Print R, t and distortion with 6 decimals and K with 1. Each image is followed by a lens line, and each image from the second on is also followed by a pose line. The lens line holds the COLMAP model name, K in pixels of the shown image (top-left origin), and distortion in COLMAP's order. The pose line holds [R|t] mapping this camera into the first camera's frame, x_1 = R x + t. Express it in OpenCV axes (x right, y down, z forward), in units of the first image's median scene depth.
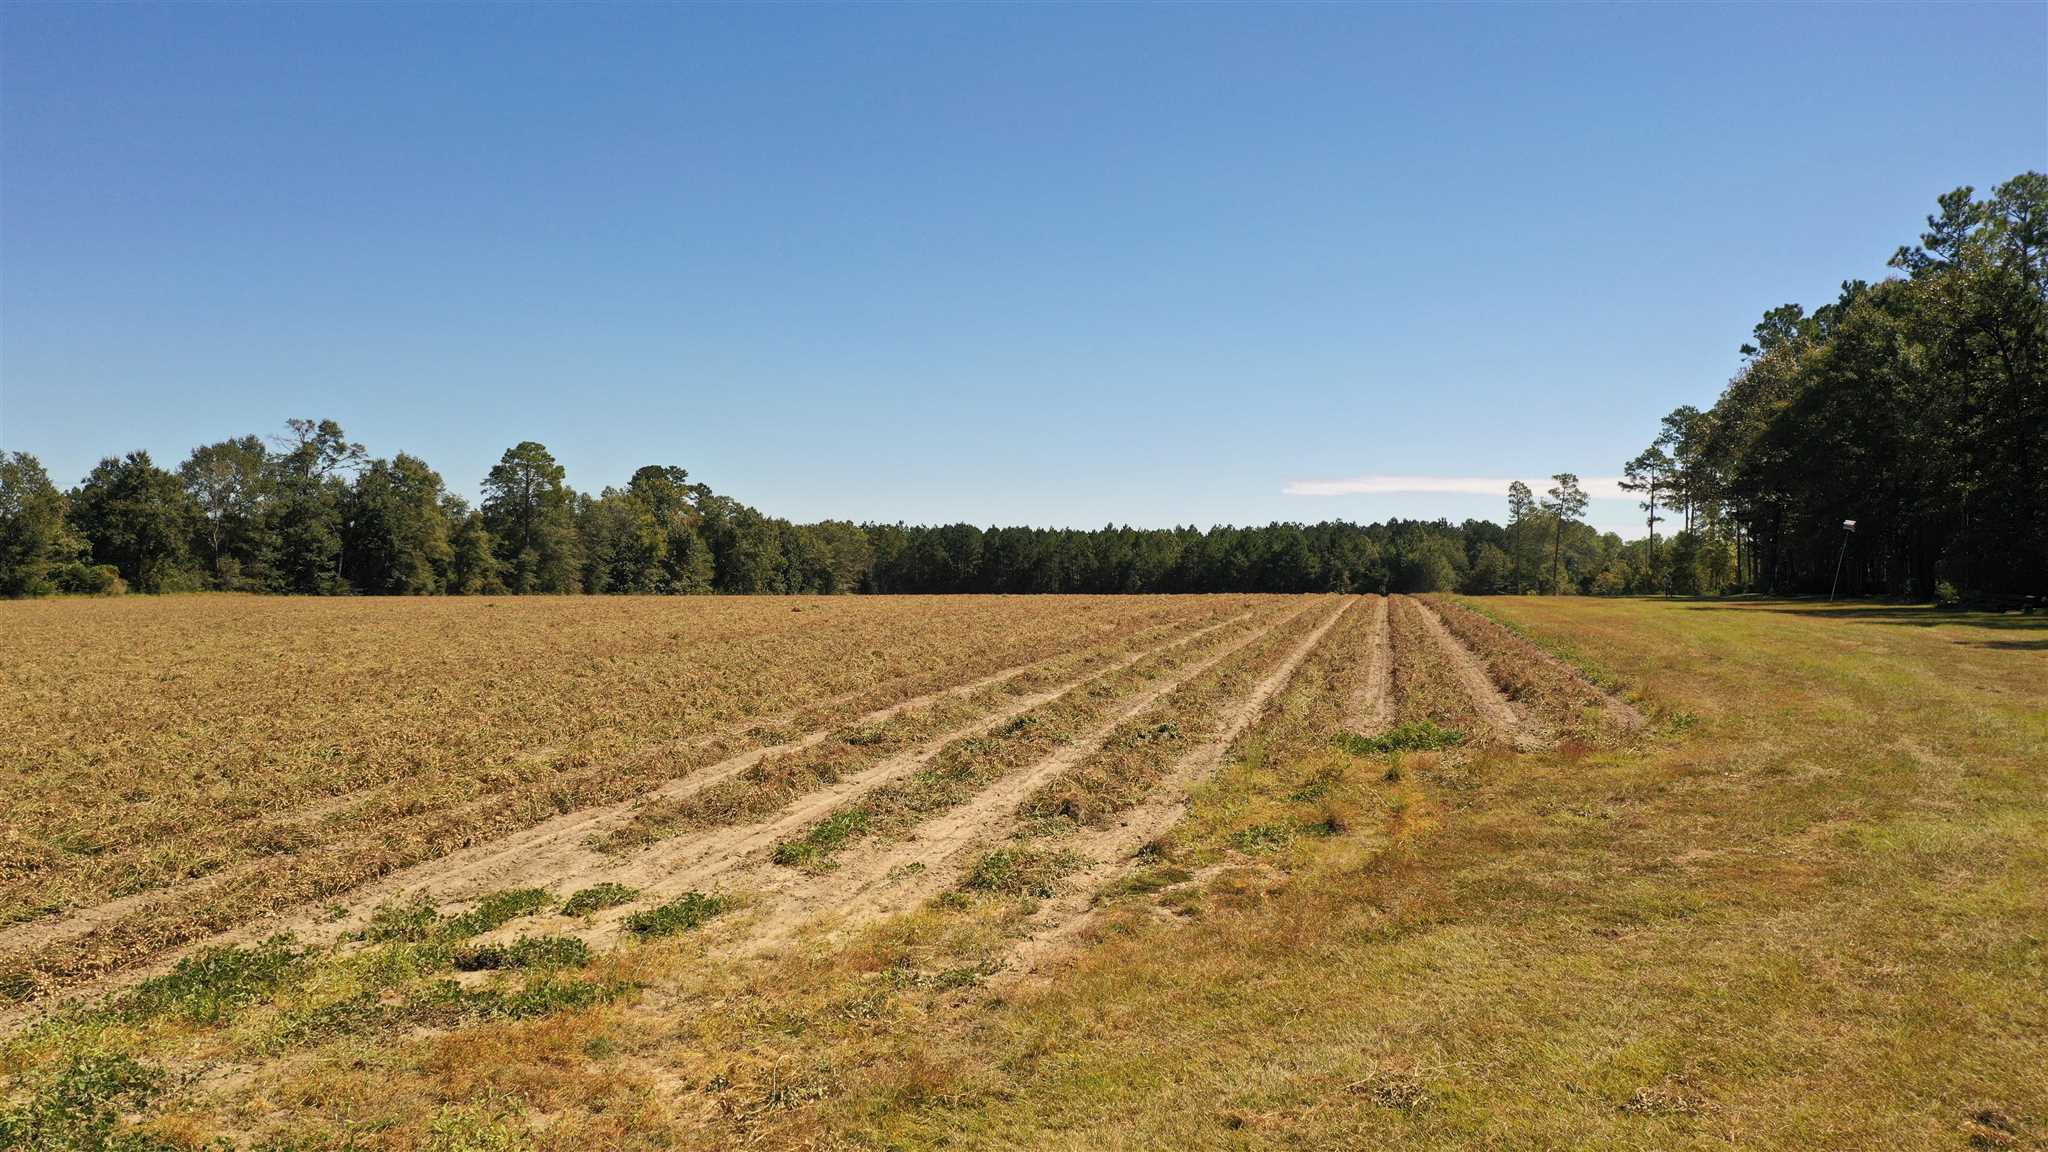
lens RADIAL K [[1618.7, 0, 1015.2], [0, 1618.7, 573.2], [0, 0, 1]] dist [0.007639, 0.003056]
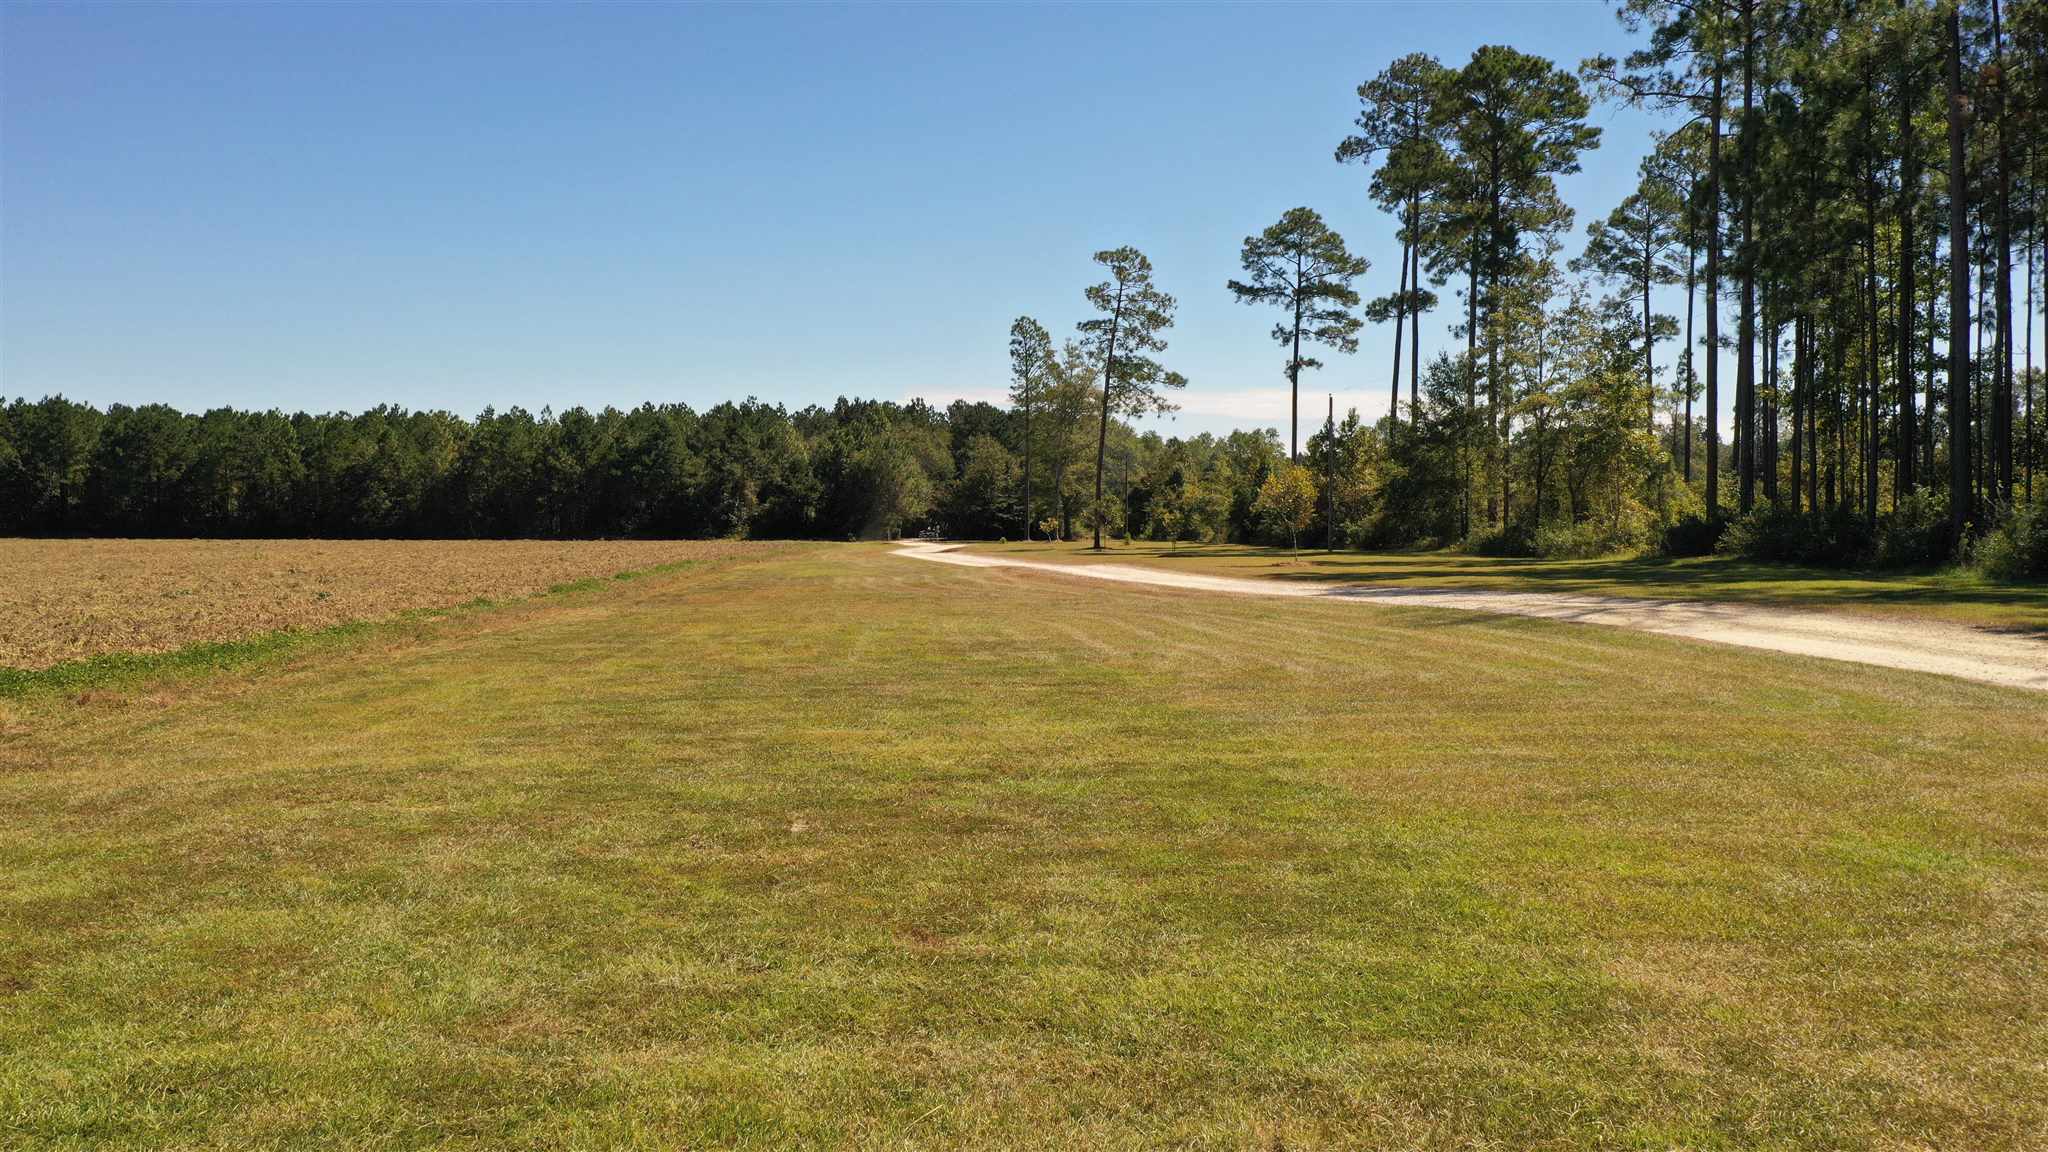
lens RADIAL K [[1618.7, 0, 1015.2], [0, 1618.7, 573.2], [0, 0, 1]] dist [0.007639, 0.003056]
pose [[0.959314, -0.020592, 0.281589, 0.130810], [0.005692, 0.998545, 0.053627, 0.000860], [-0.282284, -0.049843, 0.958035, 0.409150]]
